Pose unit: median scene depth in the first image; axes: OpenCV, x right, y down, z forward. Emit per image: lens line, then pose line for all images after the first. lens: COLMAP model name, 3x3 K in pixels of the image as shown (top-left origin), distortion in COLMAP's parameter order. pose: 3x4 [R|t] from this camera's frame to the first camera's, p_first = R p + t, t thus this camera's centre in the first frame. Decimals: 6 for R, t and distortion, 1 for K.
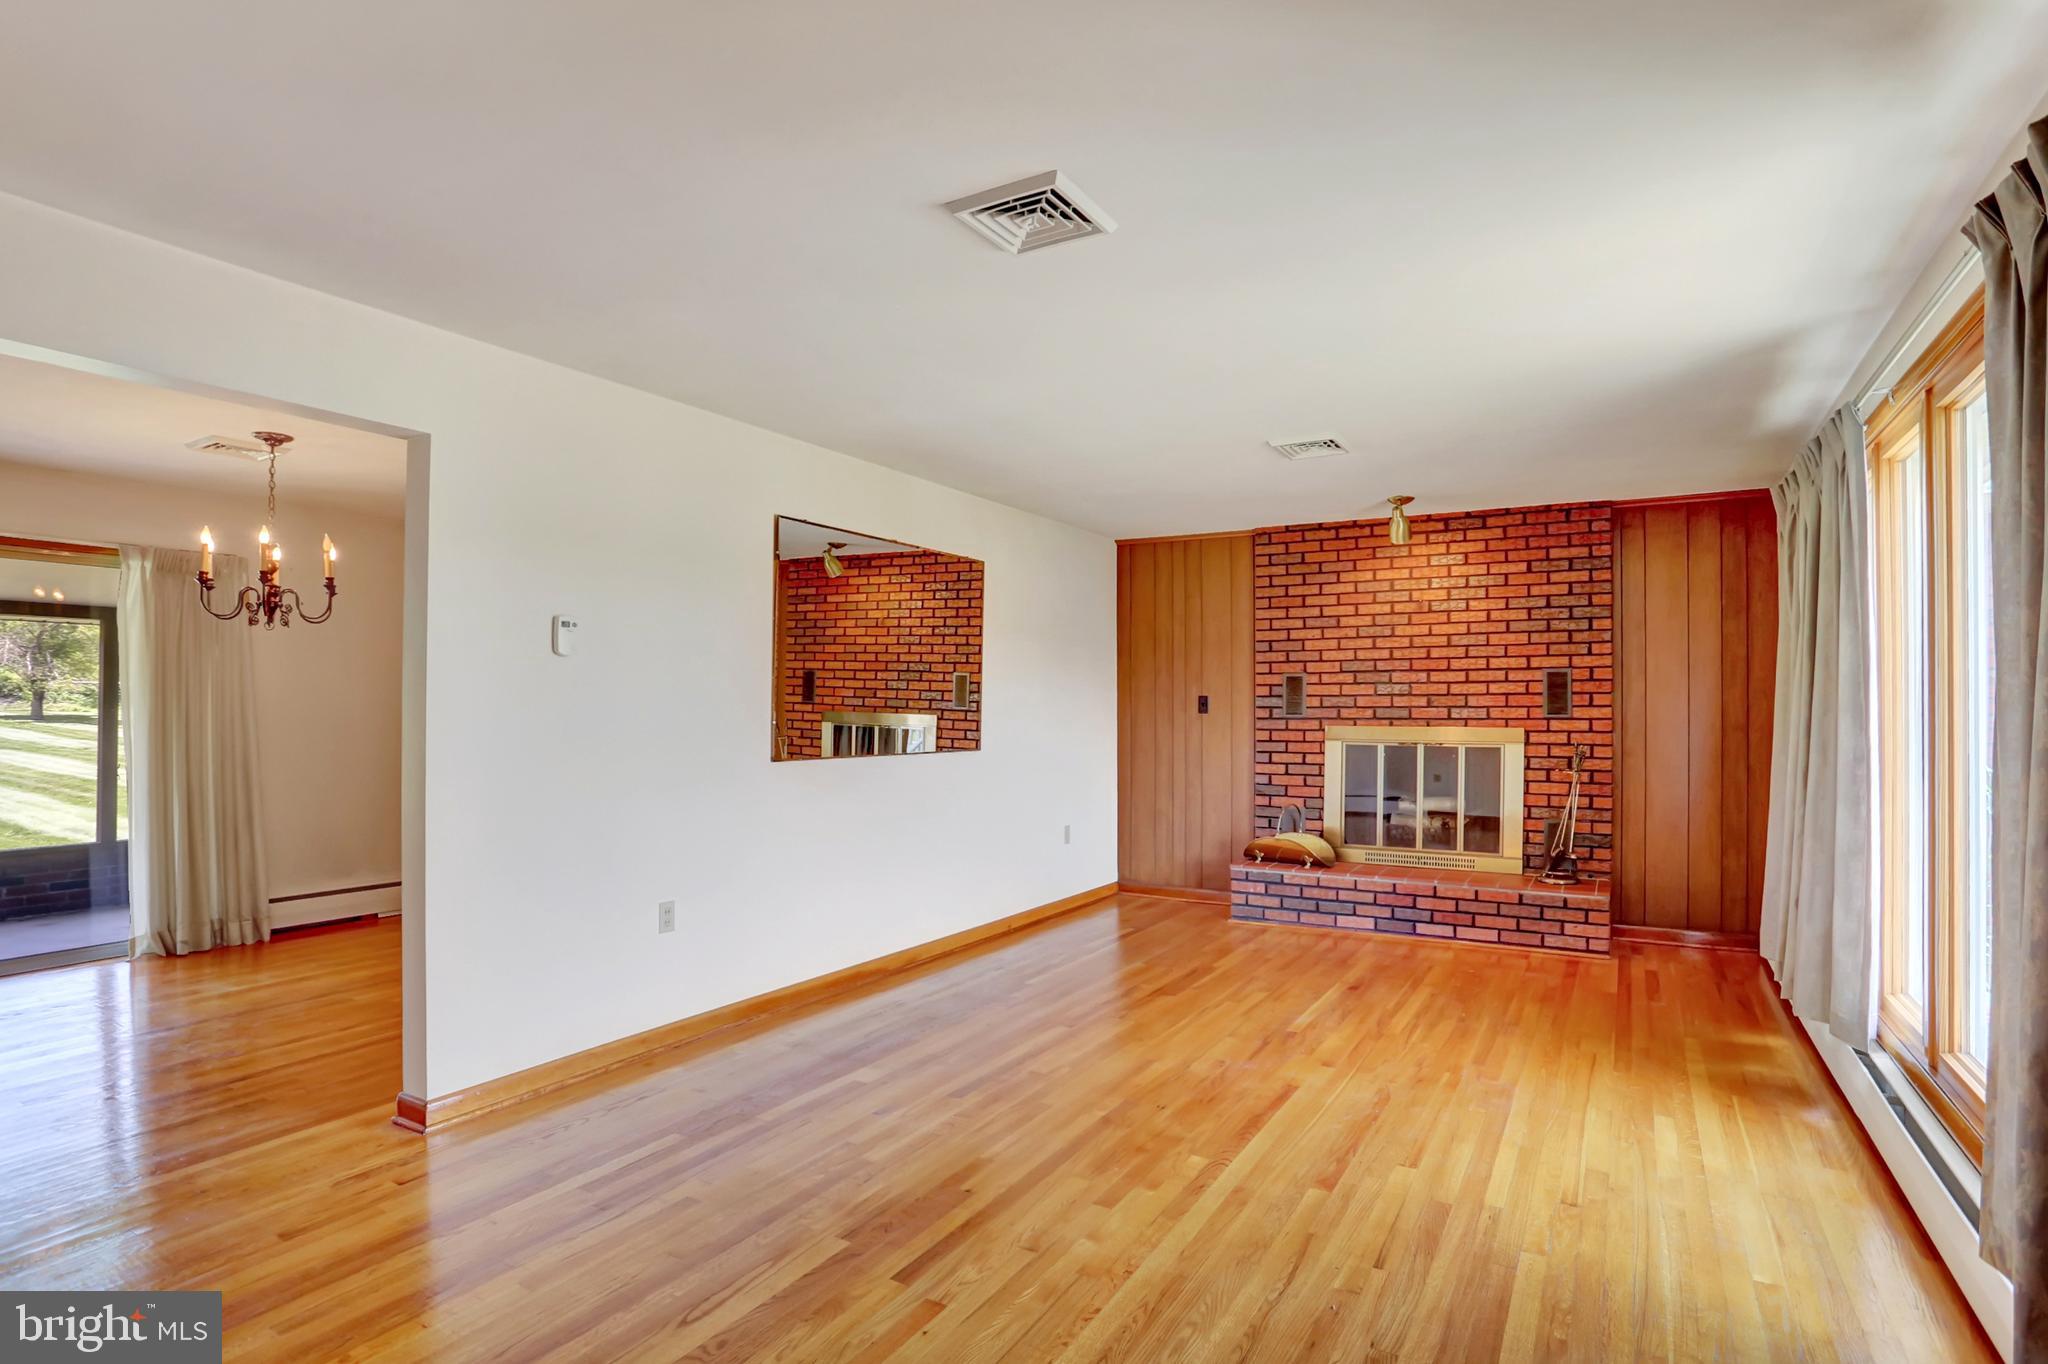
lens RADIAL K [[1030.4, 0, 1026.1], [0, 1030.4, 689.1], [0, 0, 1]] dist [0.018461, 0.002137]
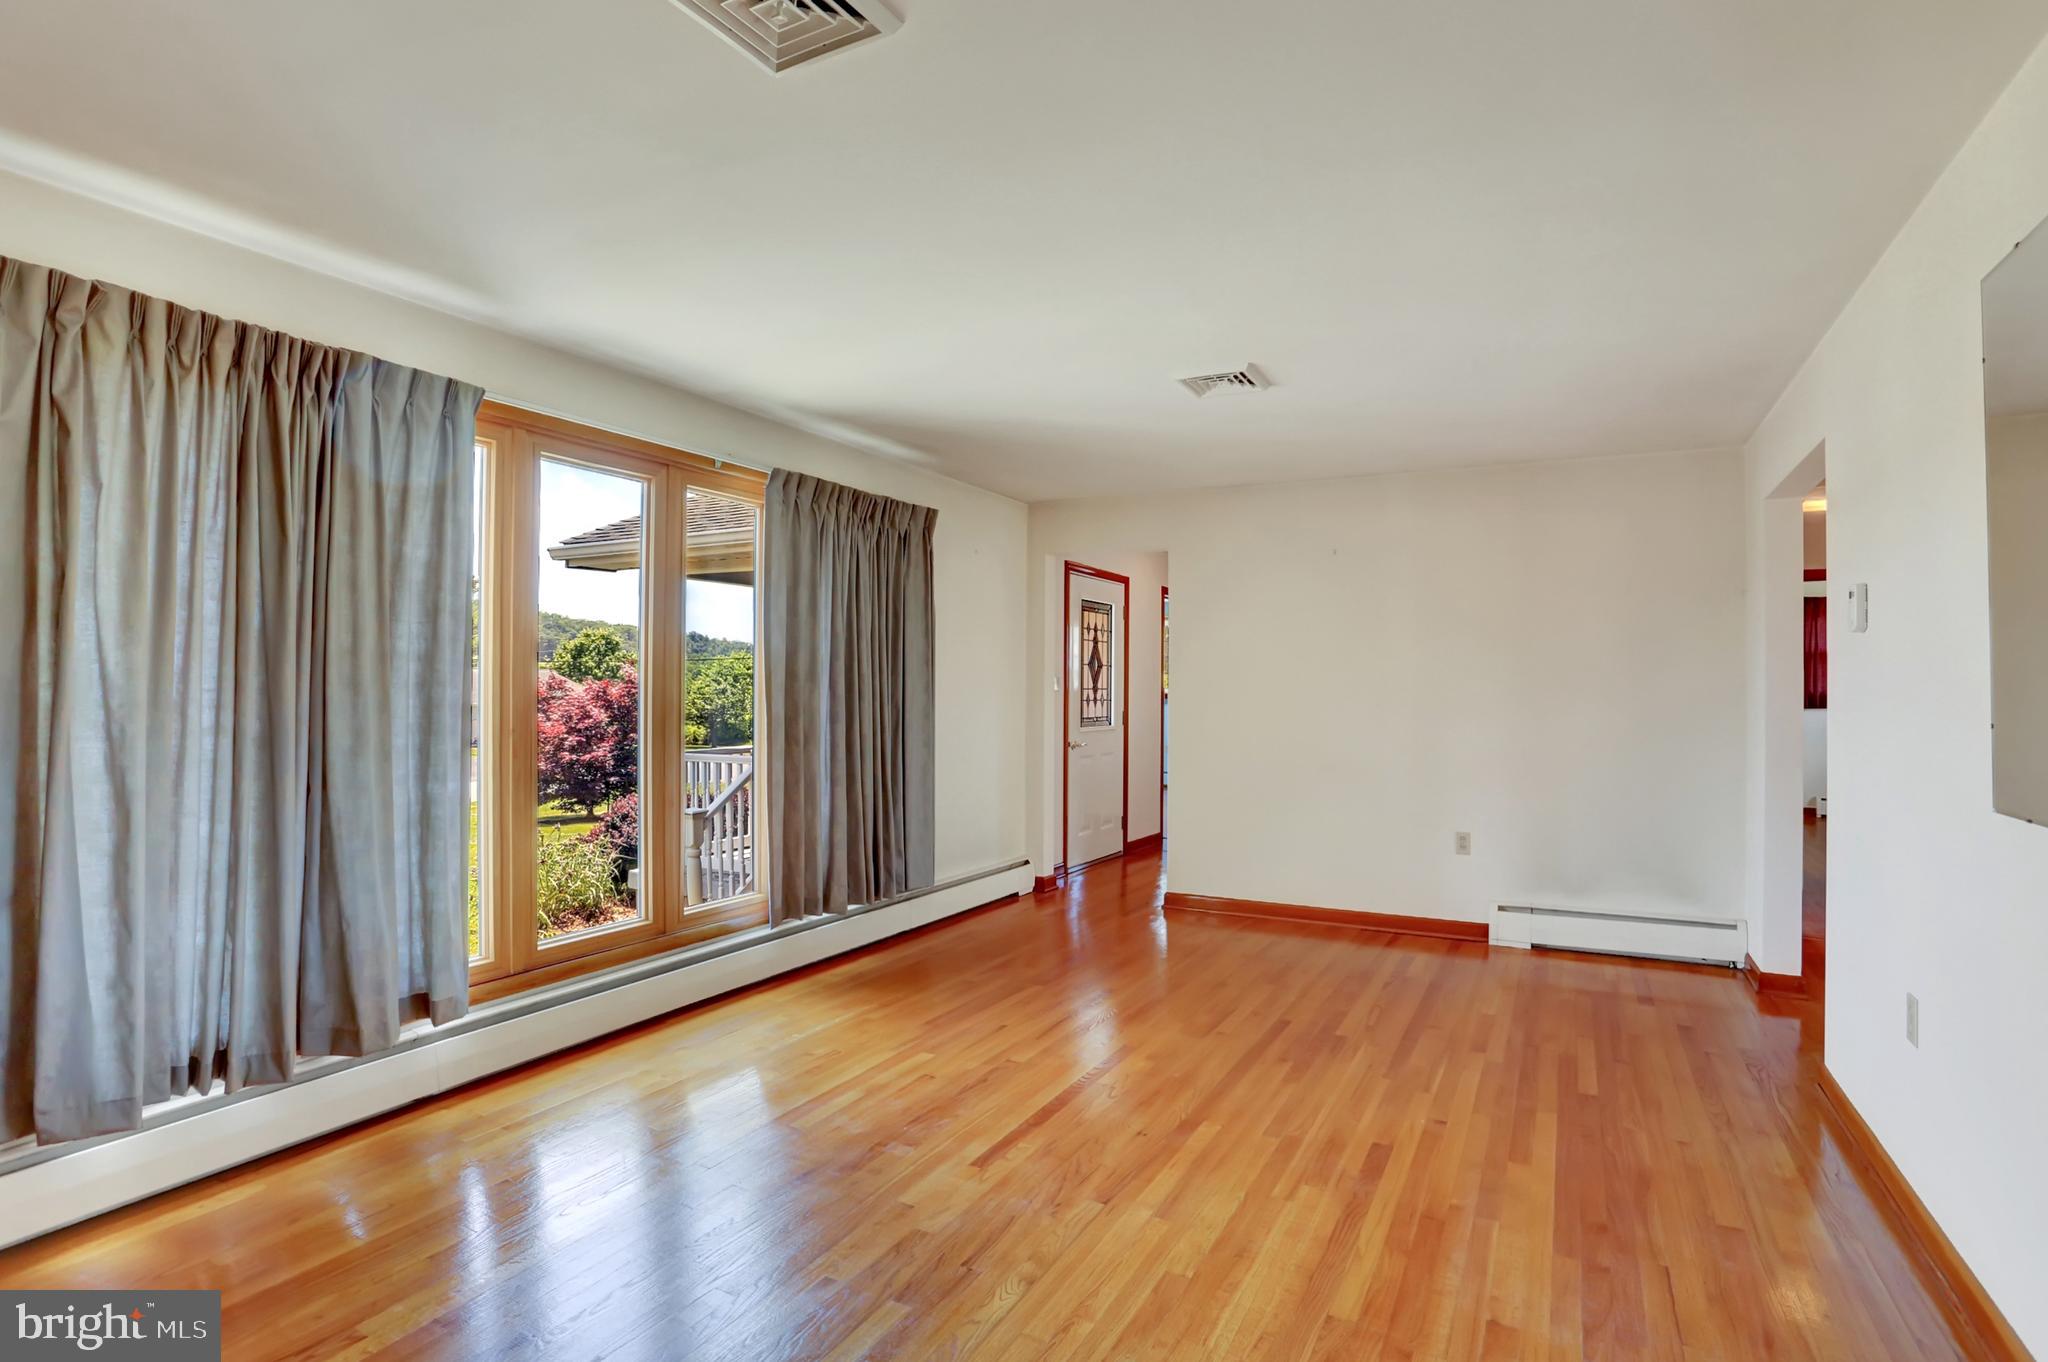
lens RADIAL K [[1030.4, 0, 1022.9], [0, 1030.4, 683.0], [0, 0, 1]] dist [0.018461, 0.002137]
pose [[-0.999233, -0.005335, -0.038790, 0.275621], [-0.004883, 0.999919, -0.011735, 0.023793], [0.038849, -0.011537, -0.999178, 1.947584]]
